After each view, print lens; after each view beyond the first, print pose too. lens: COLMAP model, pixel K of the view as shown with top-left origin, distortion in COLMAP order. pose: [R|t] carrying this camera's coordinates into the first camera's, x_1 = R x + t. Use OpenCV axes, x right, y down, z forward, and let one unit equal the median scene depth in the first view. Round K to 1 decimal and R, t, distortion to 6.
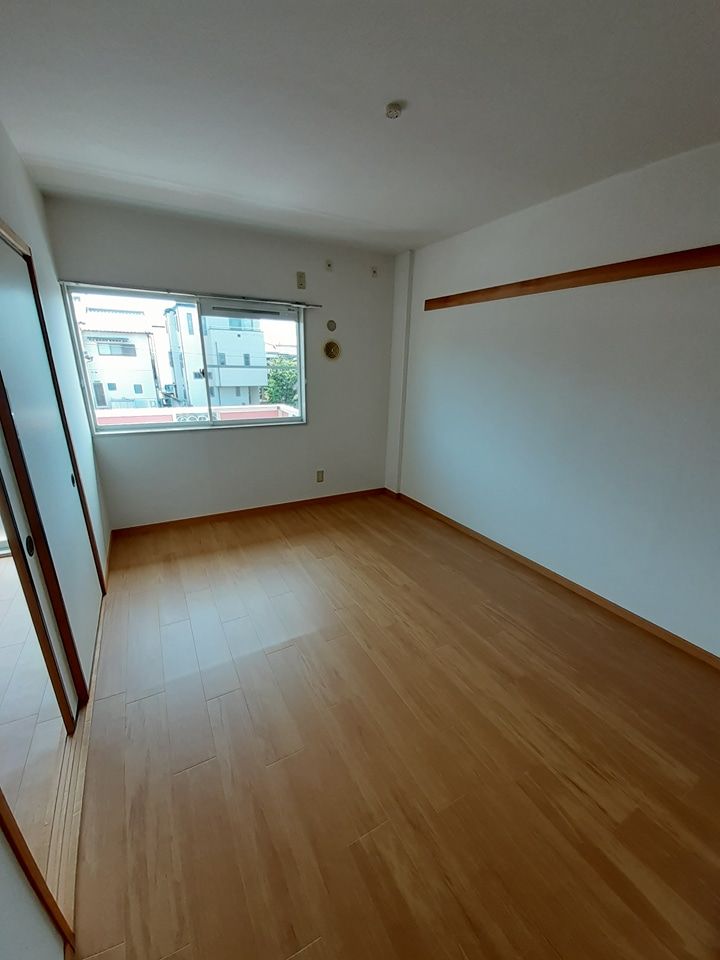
lens RADIAL K [[383.6, 0, 359.7], [0, 383.6, 493.4], [0, 0, 1]] dist [0.000479, -0.000035]
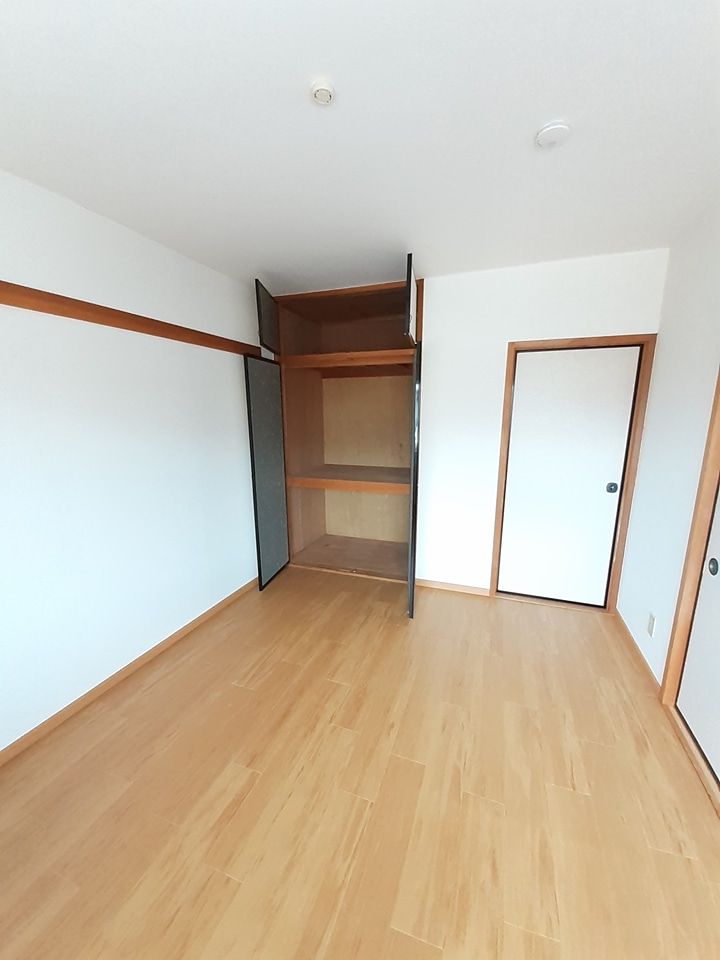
lens RADIAL K [[383.6, 0, 359.7], [0, 383.6, 493.4], [0, 0, 1]] dist [0.000479, -0.000035]
pose [[-0.661847, -0.181040, 0.727449, -0.448998], [0.233656, 0.872238, 0.429658, -0.441759], [-0.712294, 0.454341, -0.534987, 1.193791]]
